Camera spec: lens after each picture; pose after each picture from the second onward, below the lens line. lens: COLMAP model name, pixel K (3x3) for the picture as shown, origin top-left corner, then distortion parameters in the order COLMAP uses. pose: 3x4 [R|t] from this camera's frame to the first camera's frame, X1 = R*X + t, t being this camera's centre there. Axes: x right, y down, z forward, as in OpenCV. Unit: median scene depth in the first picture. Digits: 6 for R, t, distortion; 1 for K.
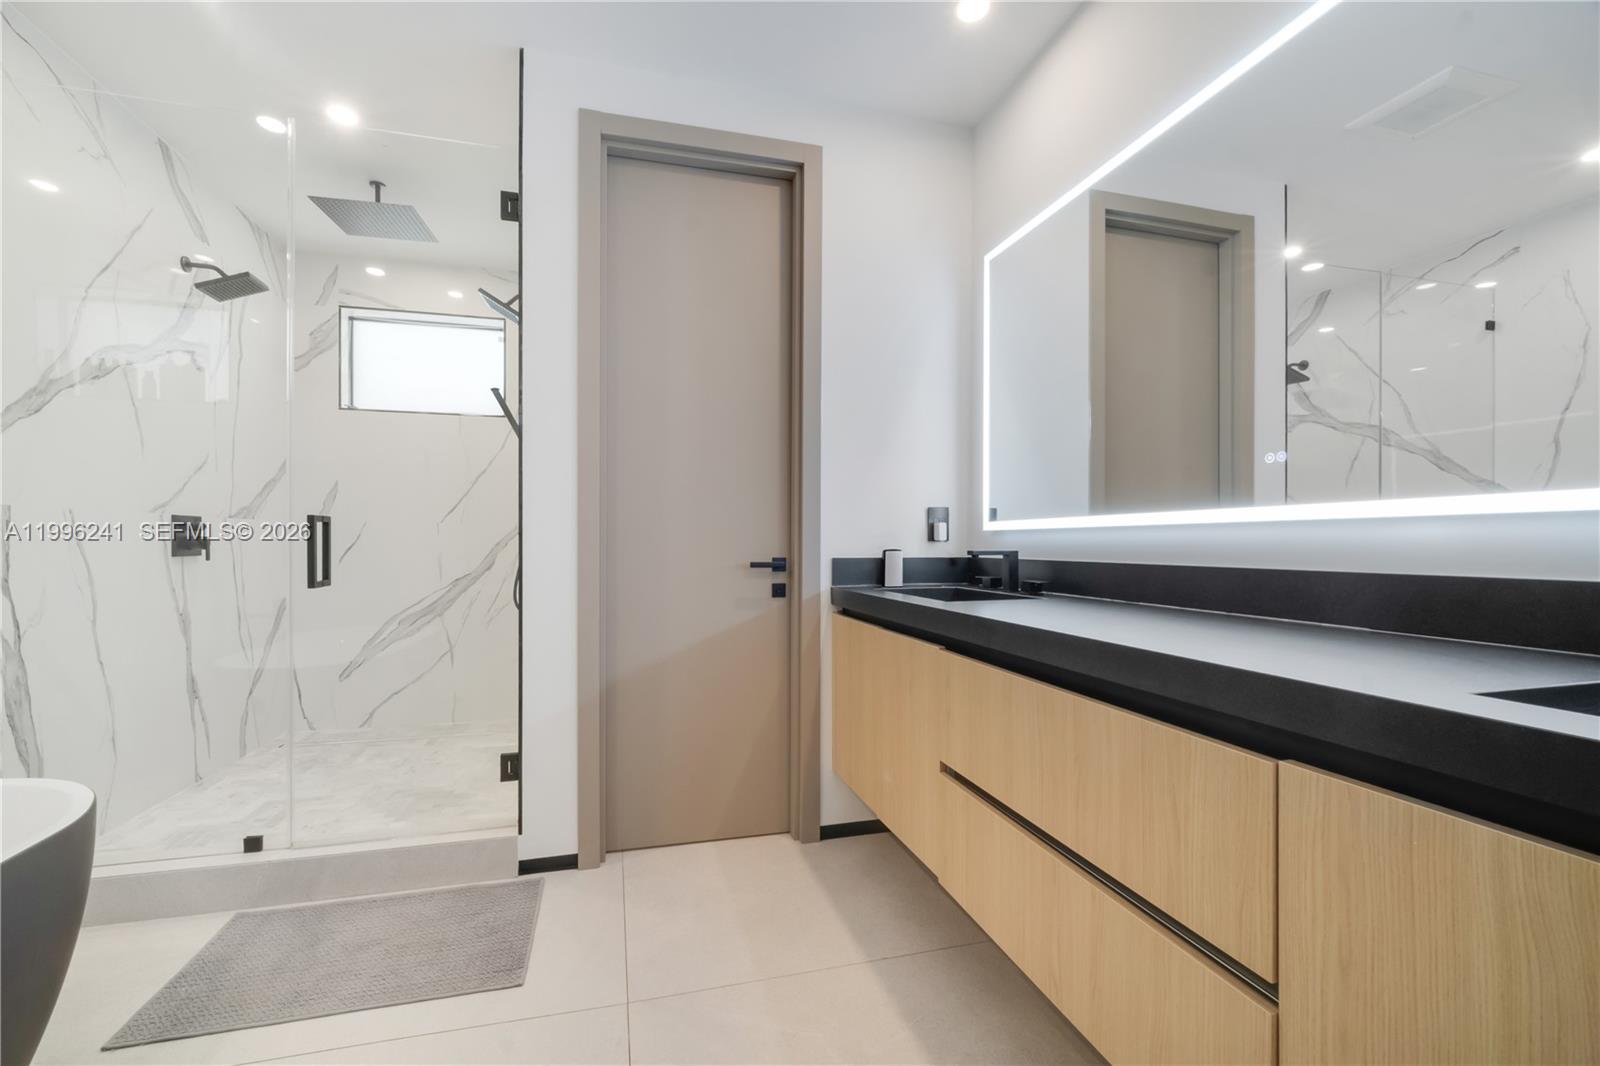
lens RADIAL K [[662.3, 0, 795.3], [0, 662.3, 537.9], [0, 0, 1]] dist [-0.002474, -0.002355]
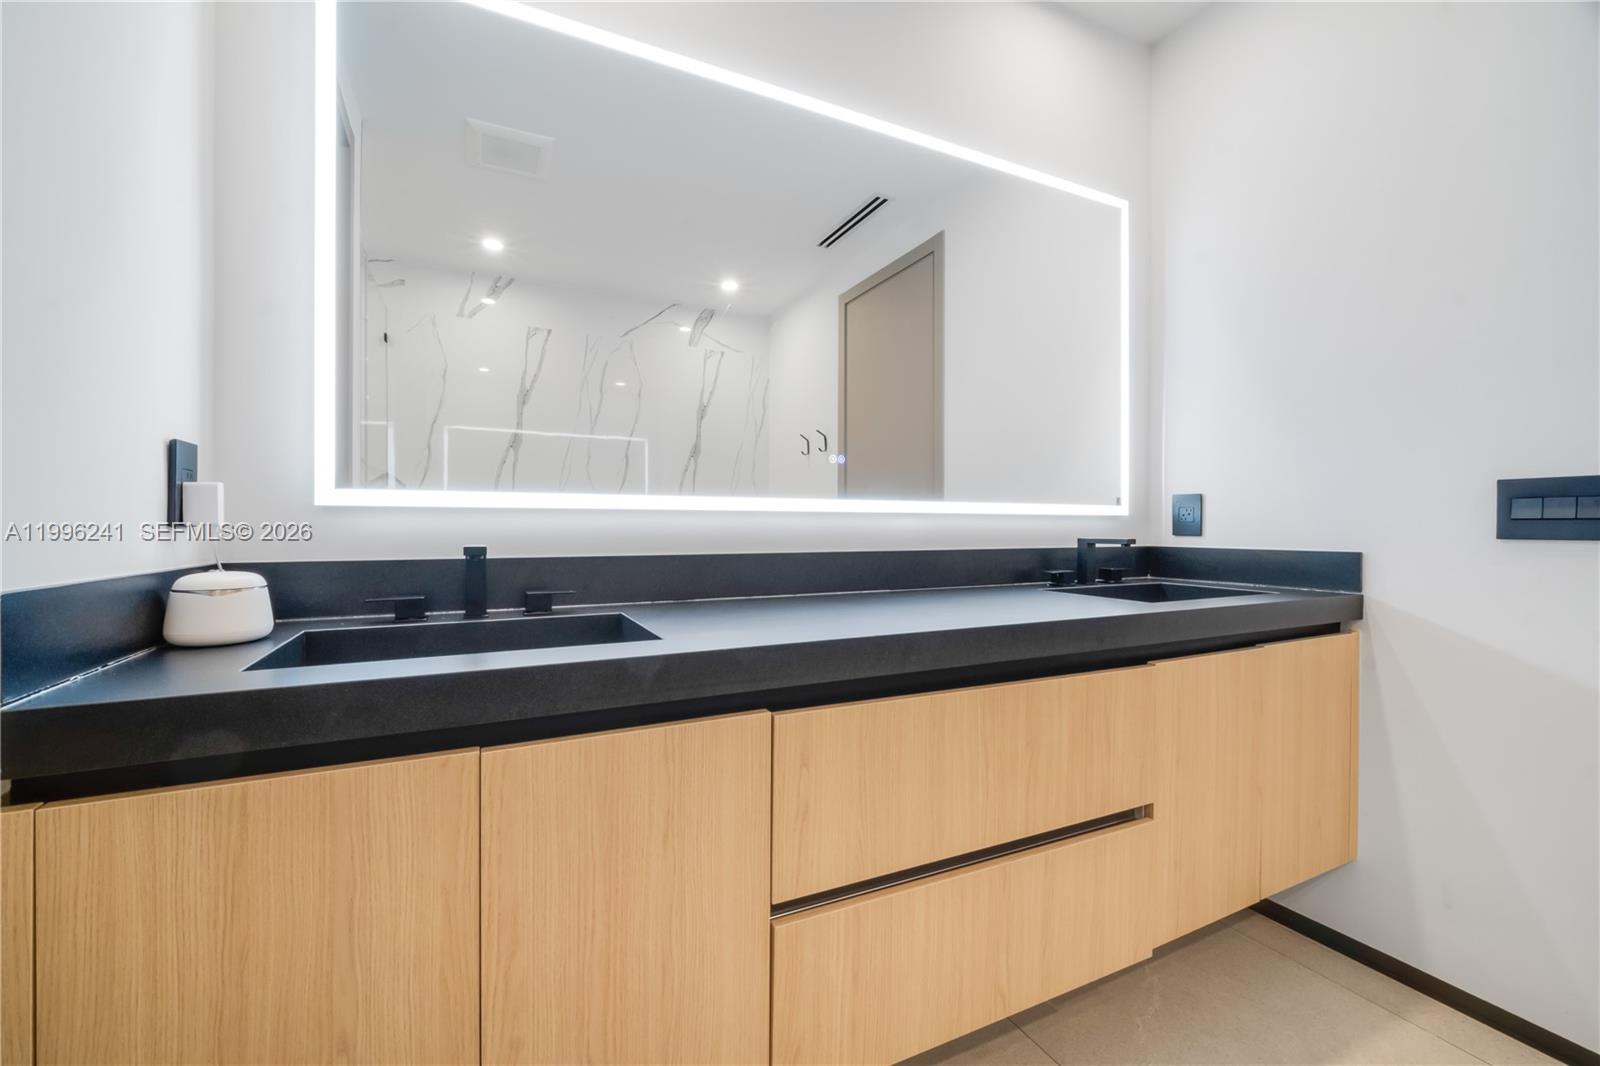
lens RADIAL K [[606.2, 0, 798.8], [0, 606.2, 534.1], [0, 0, 1]] dist [0.001915, 0.000074]
pose [[-0.142402, -0.019282, 0.989621, -0.240537], [-0.009934, 0.999788, 0.018051, -0.001922], [-0.989759, -0.007261, -0.142563, 0.811354]]
